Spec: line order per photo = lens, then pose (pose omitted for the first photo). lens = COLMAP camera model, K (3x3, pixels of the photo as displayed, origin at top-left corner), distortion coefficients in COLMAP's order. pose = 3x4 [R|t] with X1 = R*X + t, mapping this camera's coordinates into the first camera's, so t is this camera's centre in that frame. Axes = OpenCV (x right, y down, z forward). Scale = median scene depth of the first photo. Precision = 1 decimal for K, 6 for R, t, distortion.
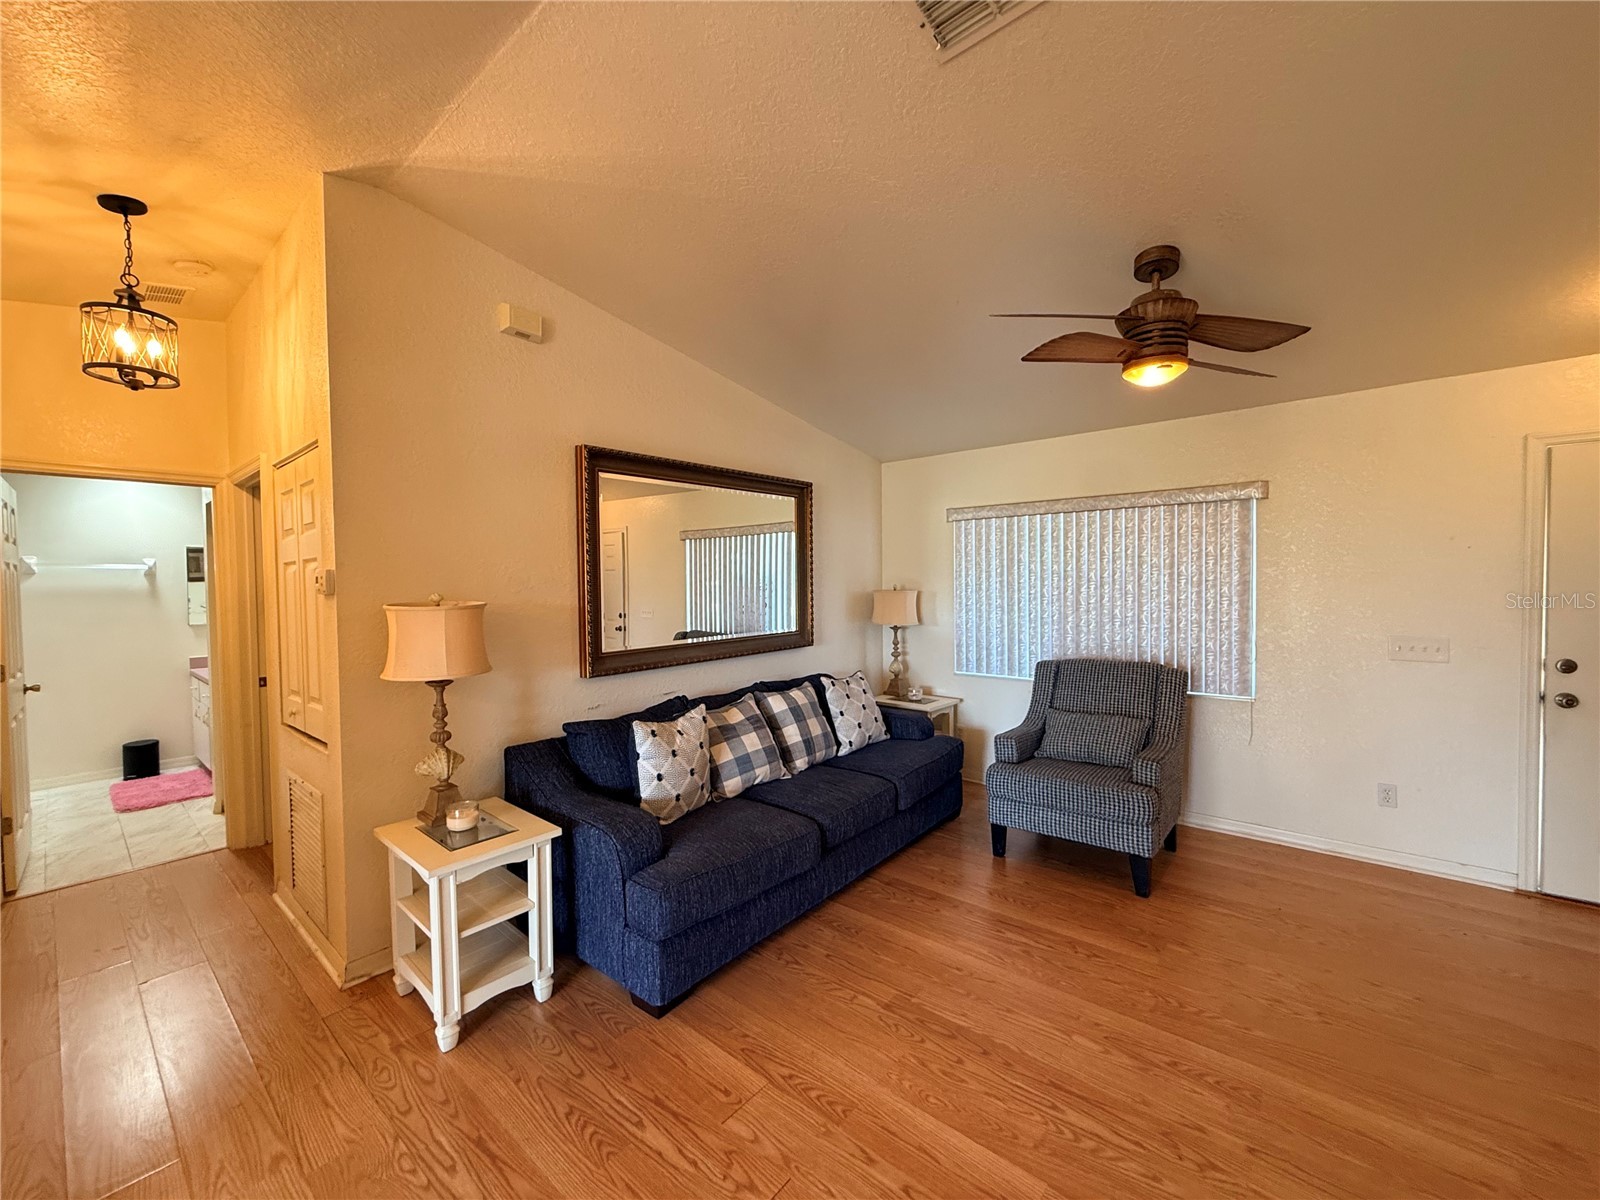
lens RADIAL K [[641.0, 0, 800.9], [0, 641.0, 595.4], [0, 0, 1]] dist [-0.000960, 0.000690]
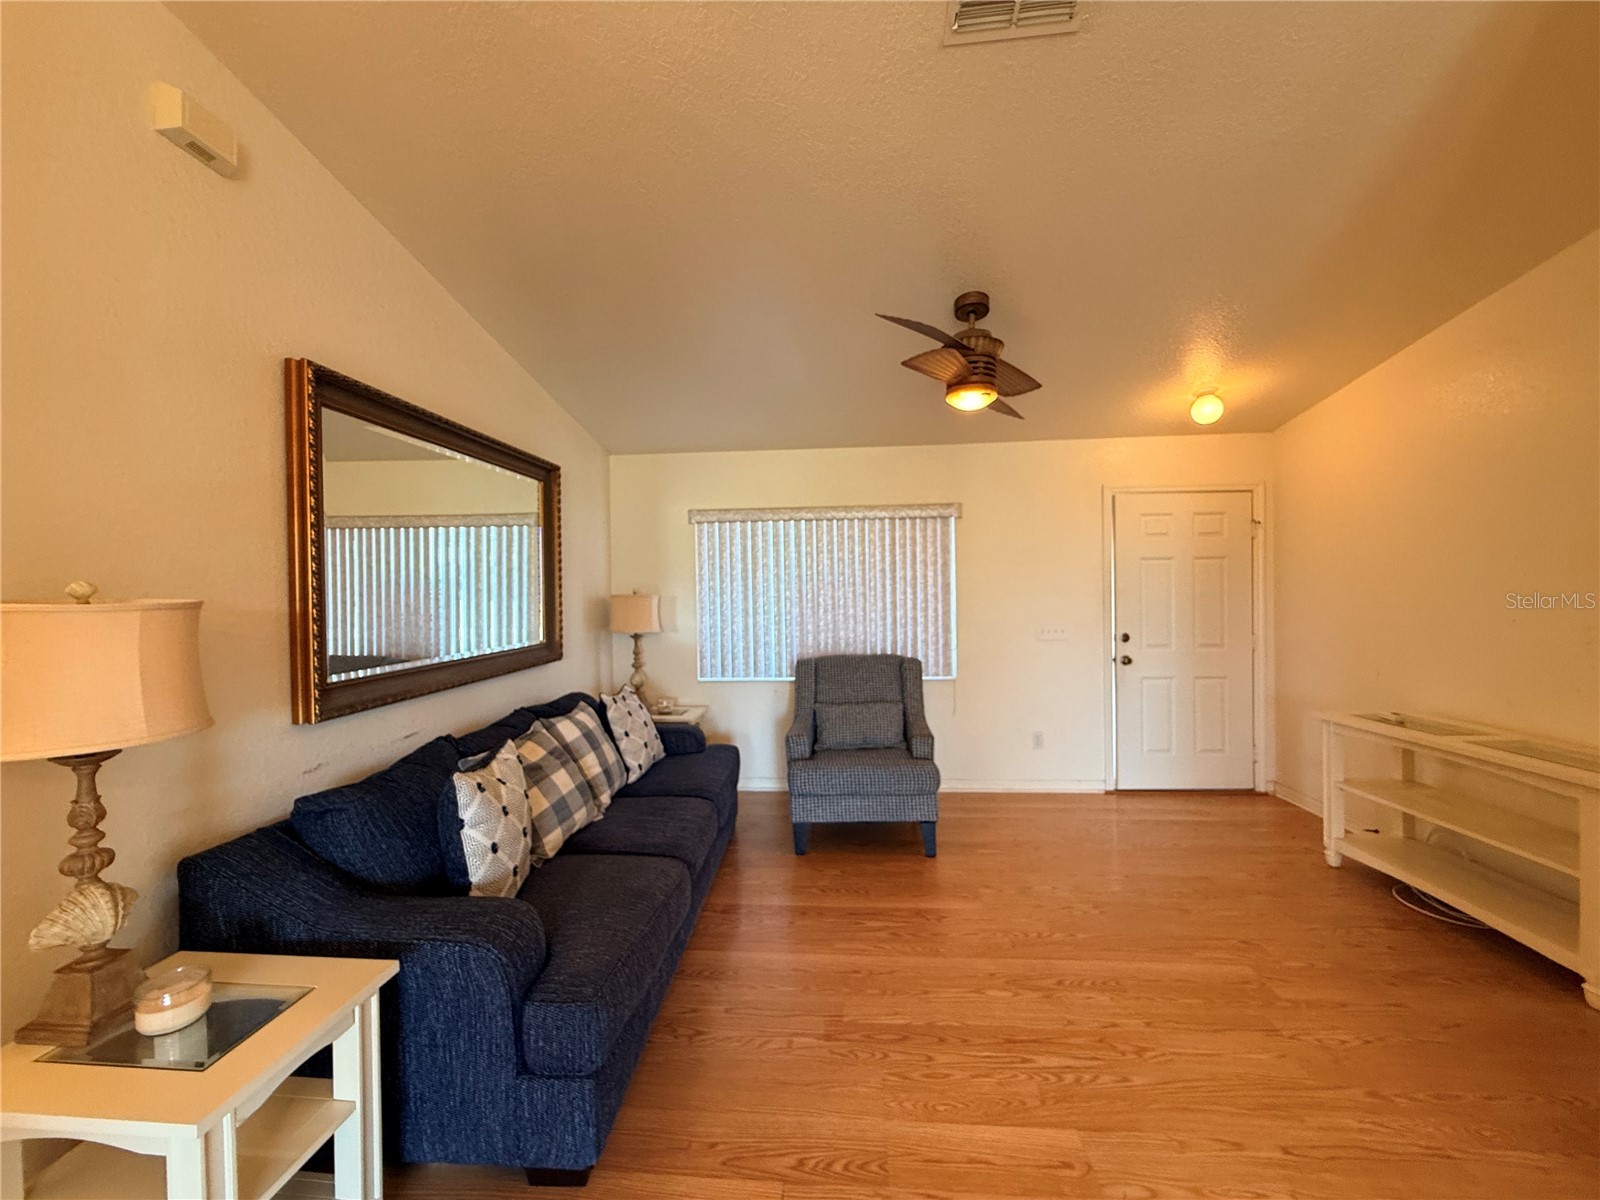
lens RADIAL K [[641.0, 0, 800.9], [0, 641.0, 595.4], [0, 0, 1]] dist [-0.000960, 0.000690]
pose [[0.812465, -0.004376, 0.582993, -0.313705], [0.018406, 0.999666, -0.018147, 0.022088], [-0.582719, 0.025475, 0.812274, 0.196912]]
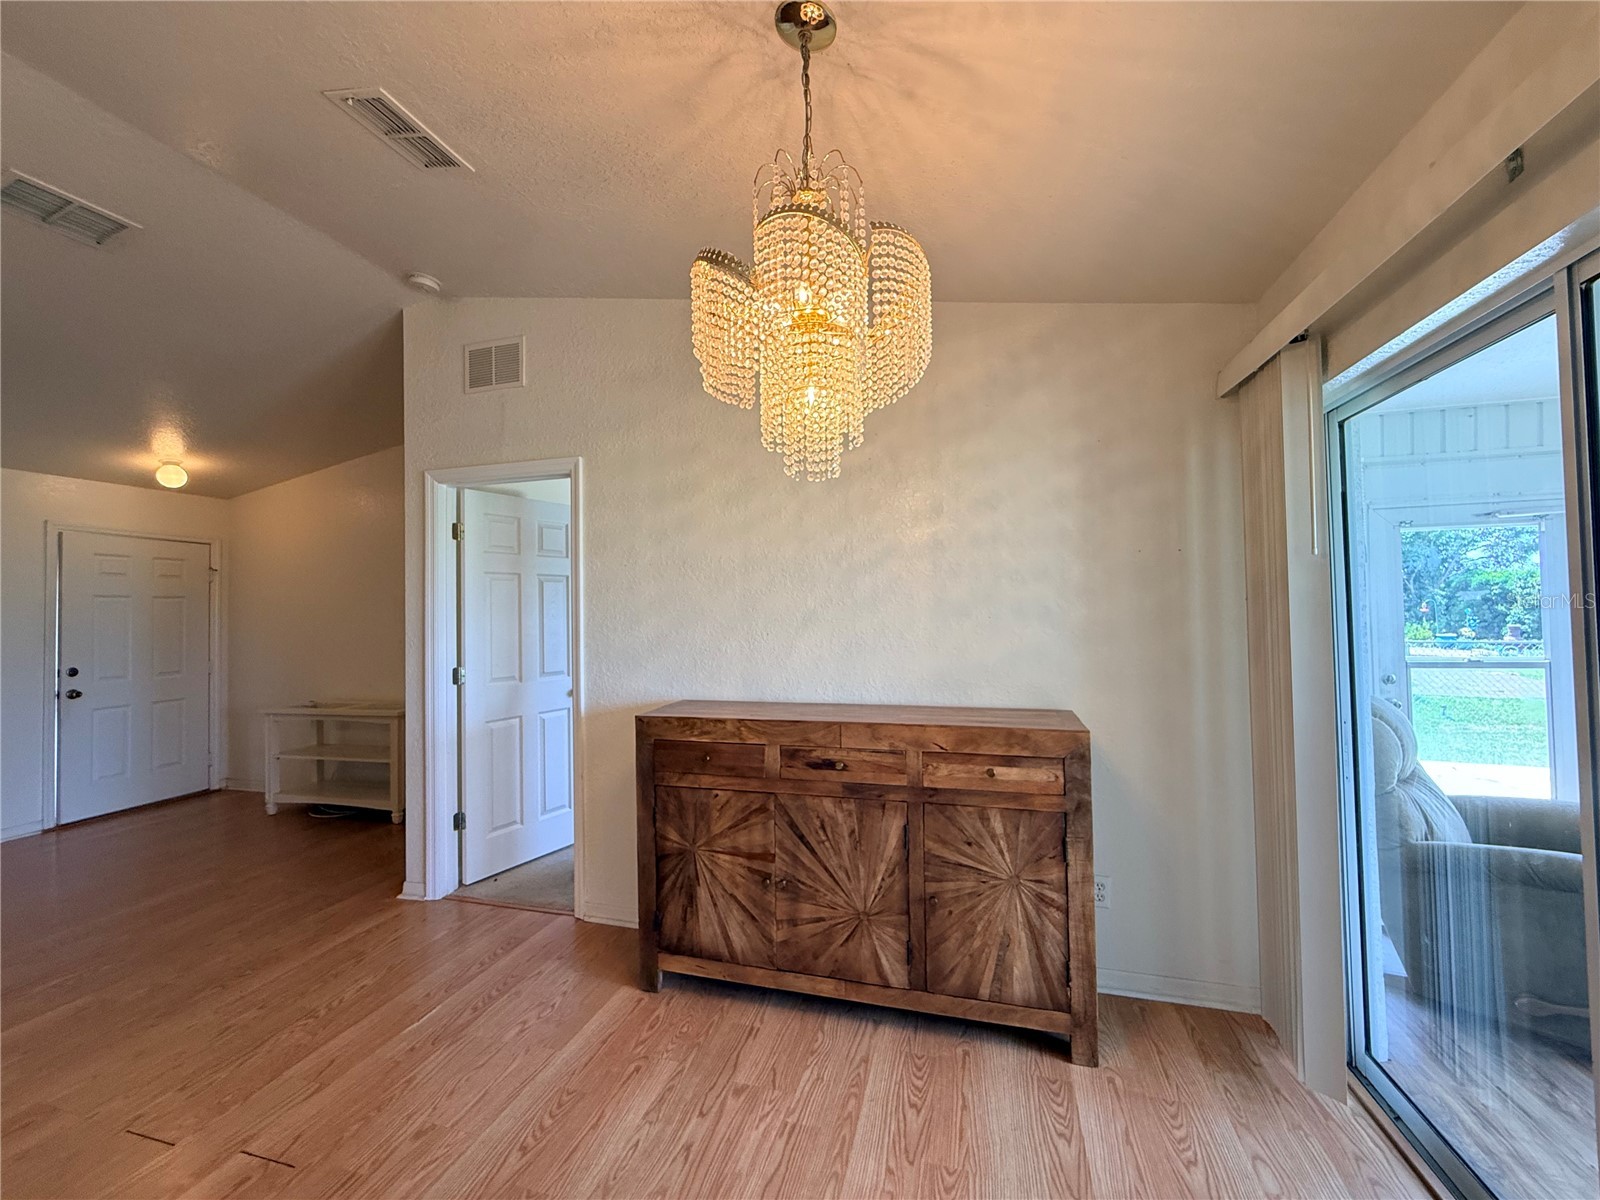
lens RADIAL K [[643.2, 0, 795.9], [0, 643.2, 599.7], [0, 0, 1]] dist [-0.000508, -0.000026]
pose [[-0.407382, 0.035776, 0.912557, -0.927750], [0.043087, 0.998873, -0.019925, 0.039363], [-0.912241, 0.031202, -0.408464, 0.021638]]
